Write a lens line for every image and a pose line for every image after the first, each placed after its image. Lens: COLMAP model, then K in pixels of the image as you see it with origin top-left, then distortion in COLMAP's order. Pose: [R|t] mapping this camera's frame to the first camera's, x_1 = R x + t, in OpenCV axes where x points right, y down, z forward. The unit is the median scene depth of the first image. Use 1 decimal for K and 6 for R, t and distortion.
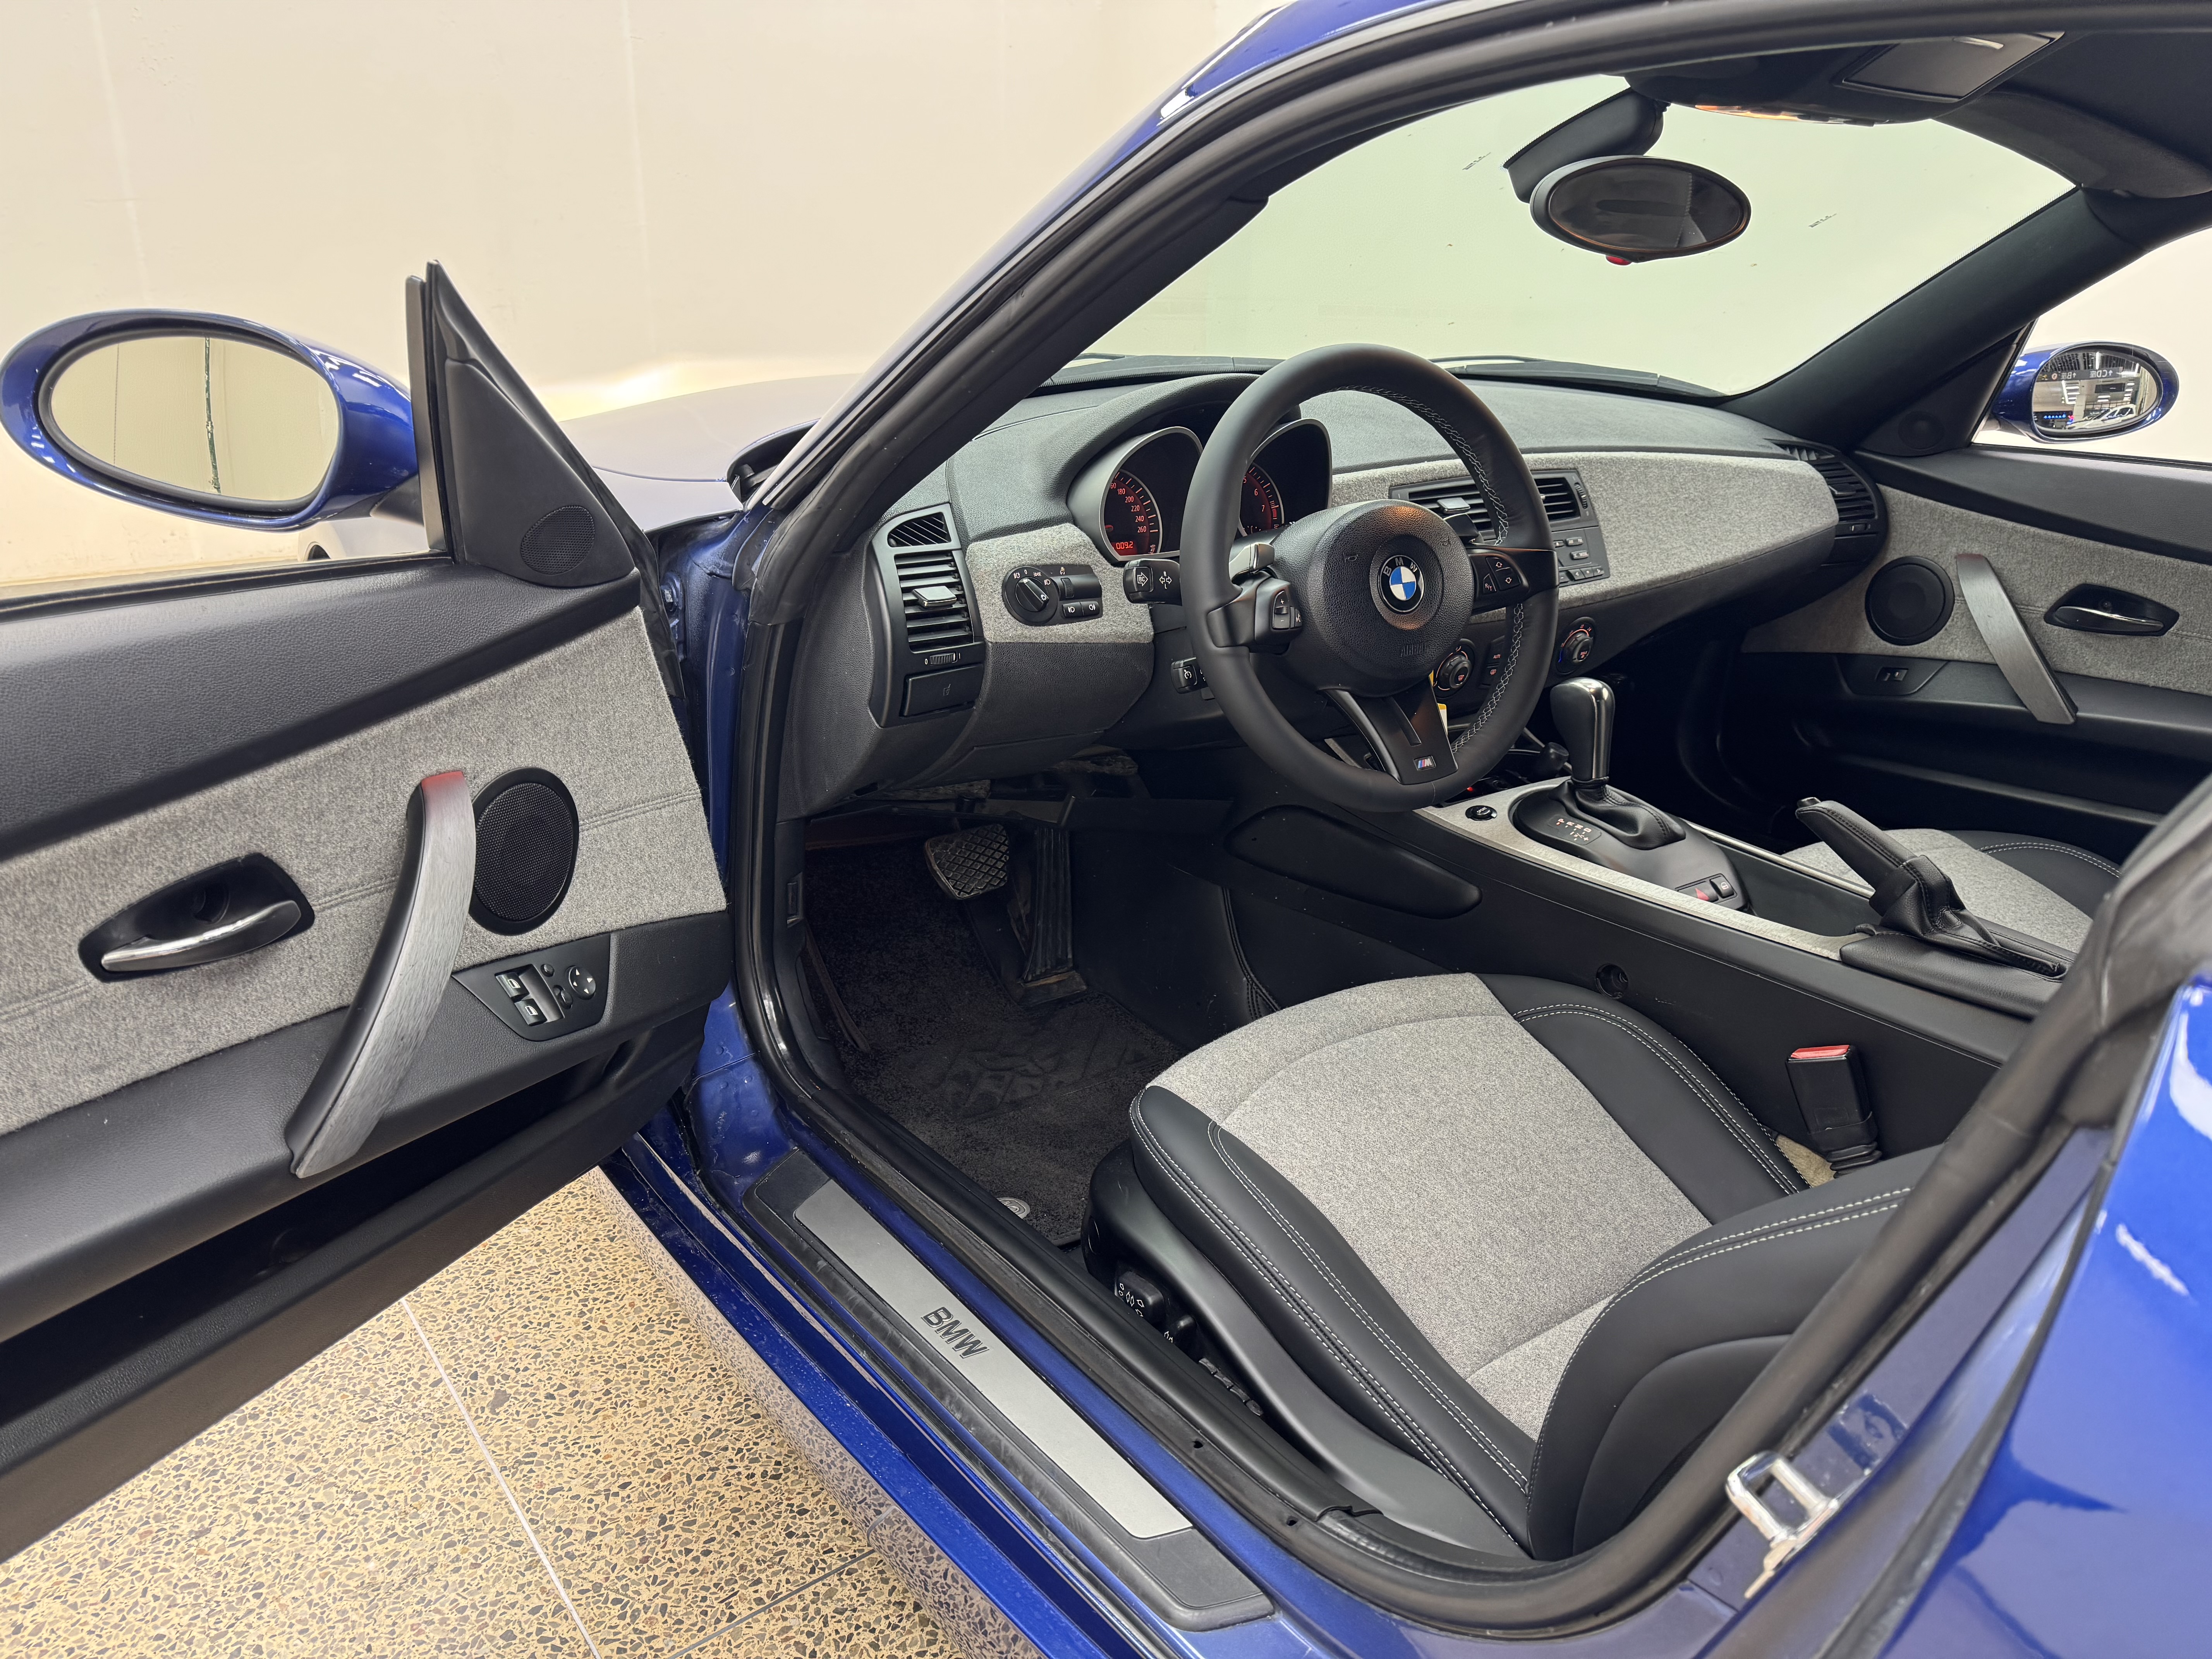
lens RADIAL K [[1529.2, 0, 1114.0], [0, 1529.2, 827.6], [0, 0, 1]] dist [0.064818, -0.093115]
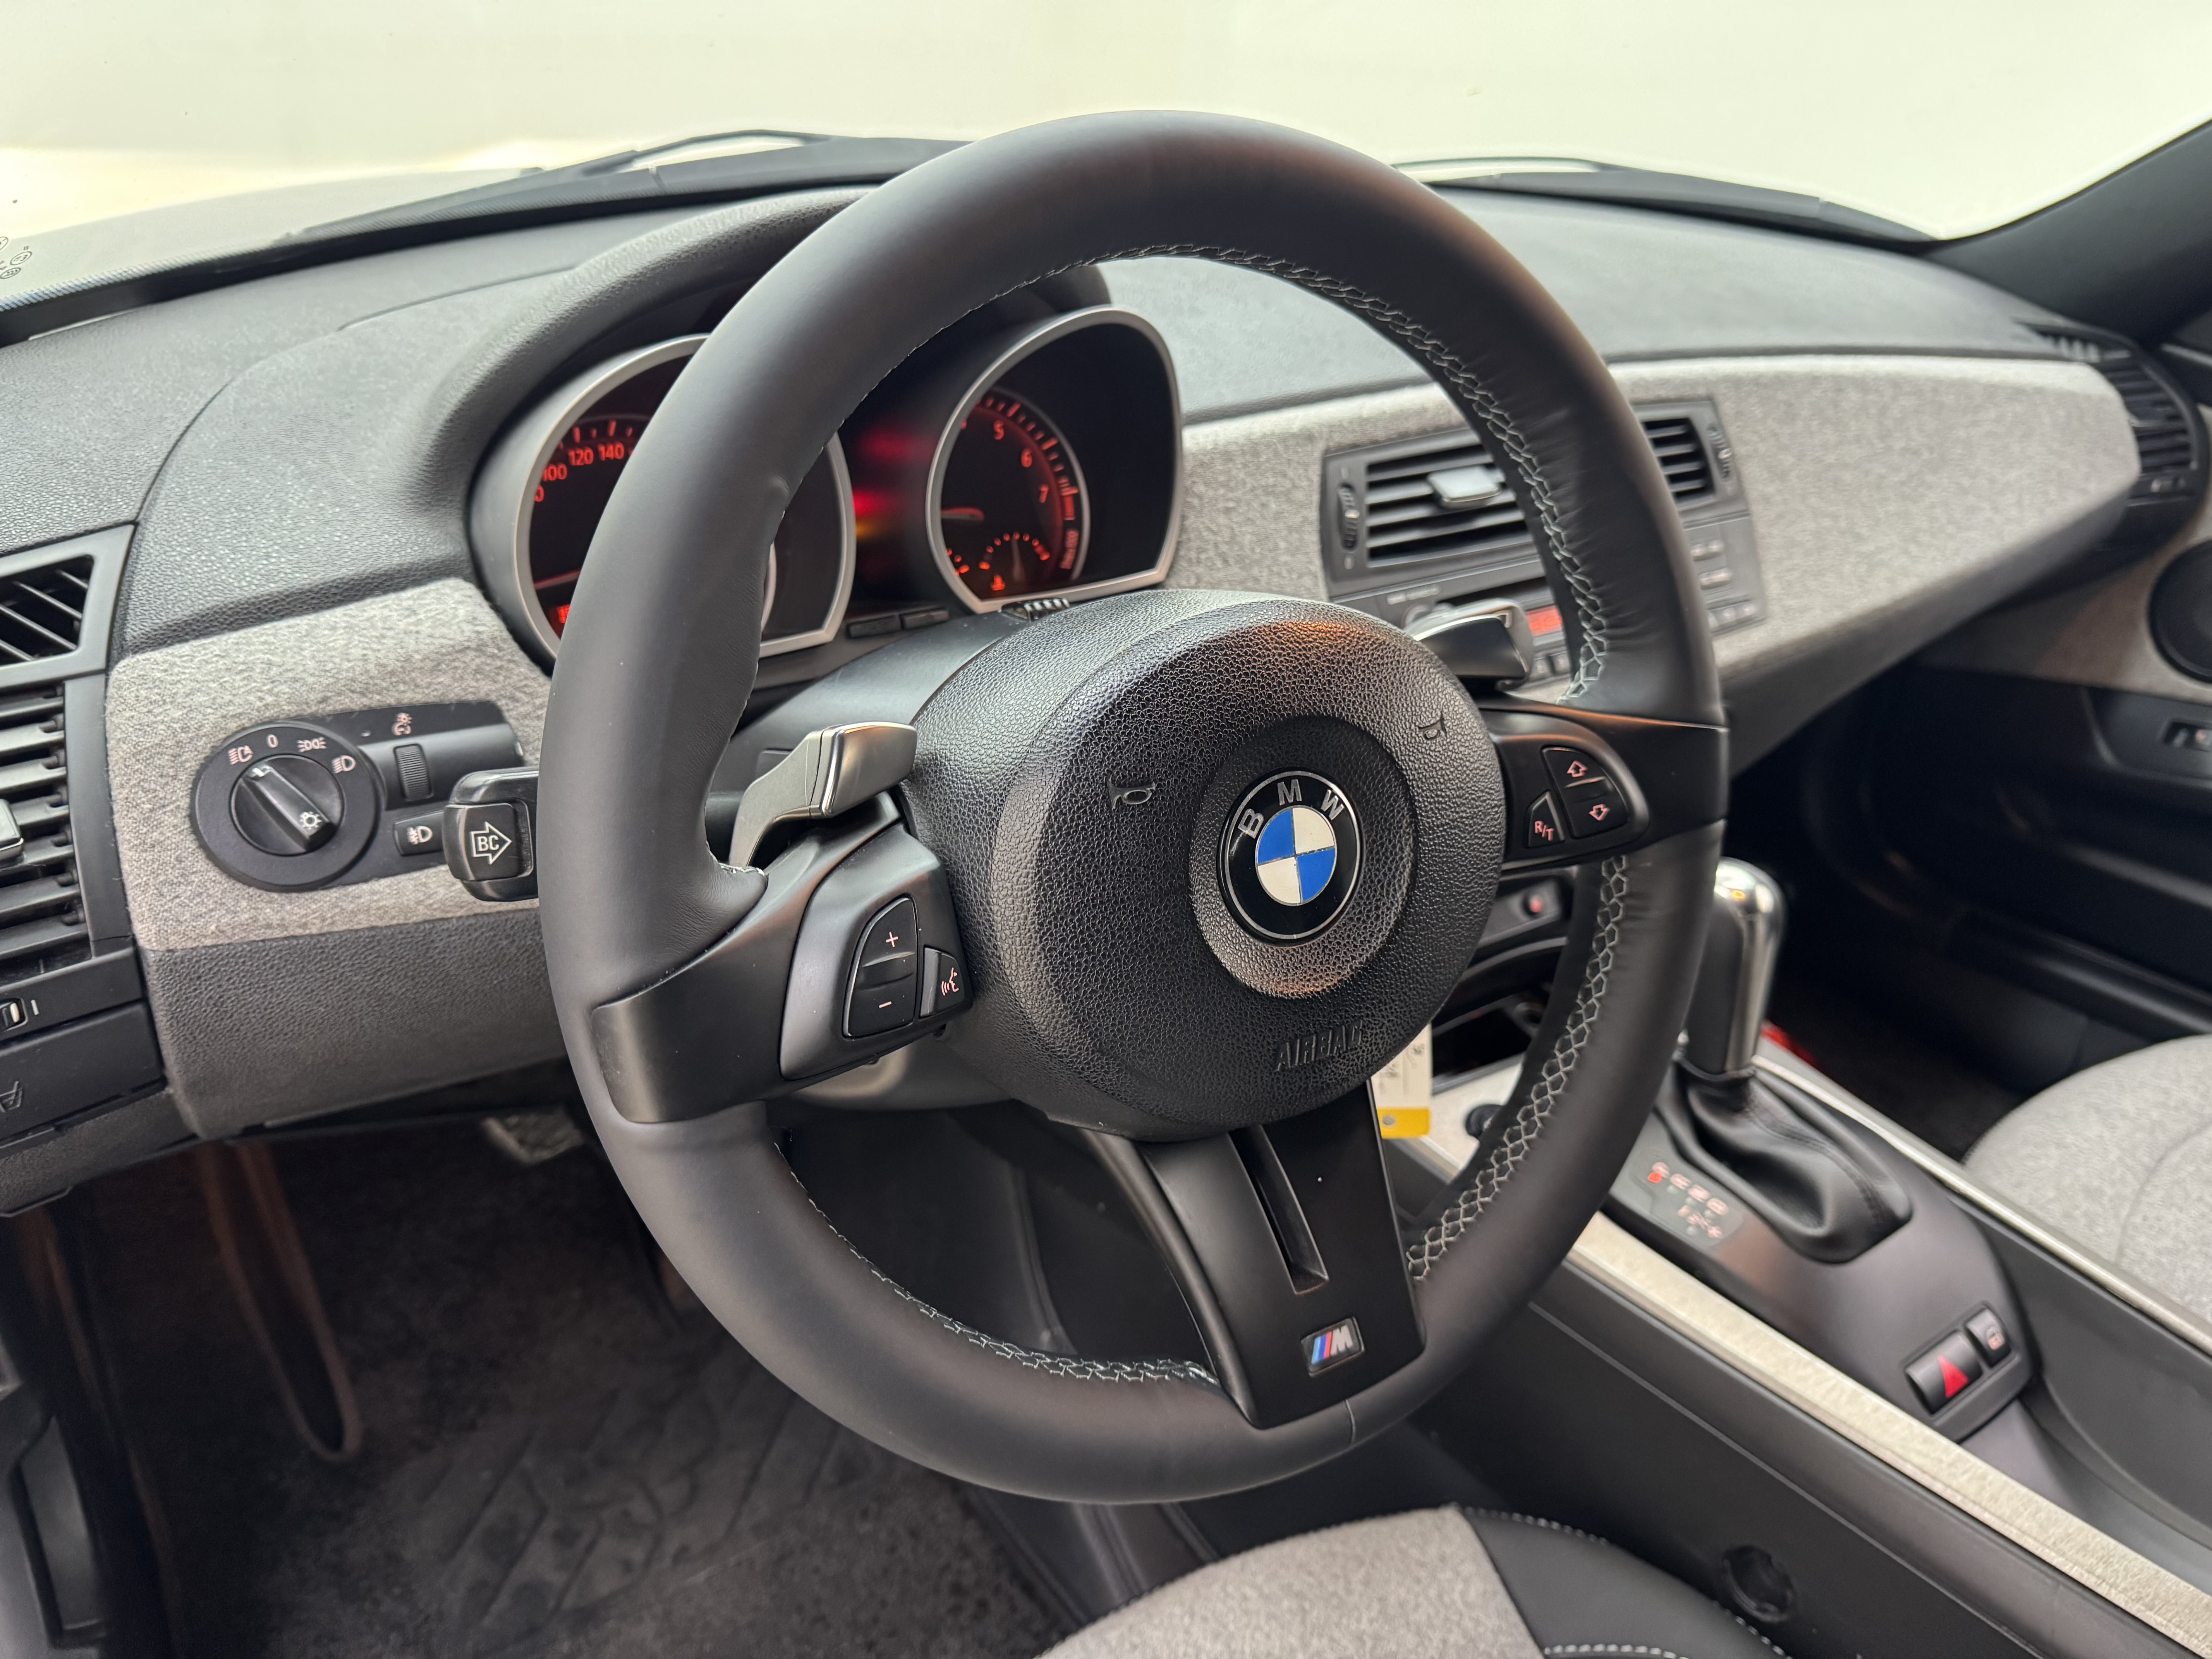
lens RADIAL K [[1622.7, 0, 1114.7], [0, 1622.7, 847.2], [0, 0, 1]] dist [0.029976, -0.050692]
pose [[0.999725, 0.019341, 0.013244, 0.104878], [-0.020694, 0.993604, 0.111013, -0.145508], [-0.011013, -0.111256, 0.993731, 0.471175]]
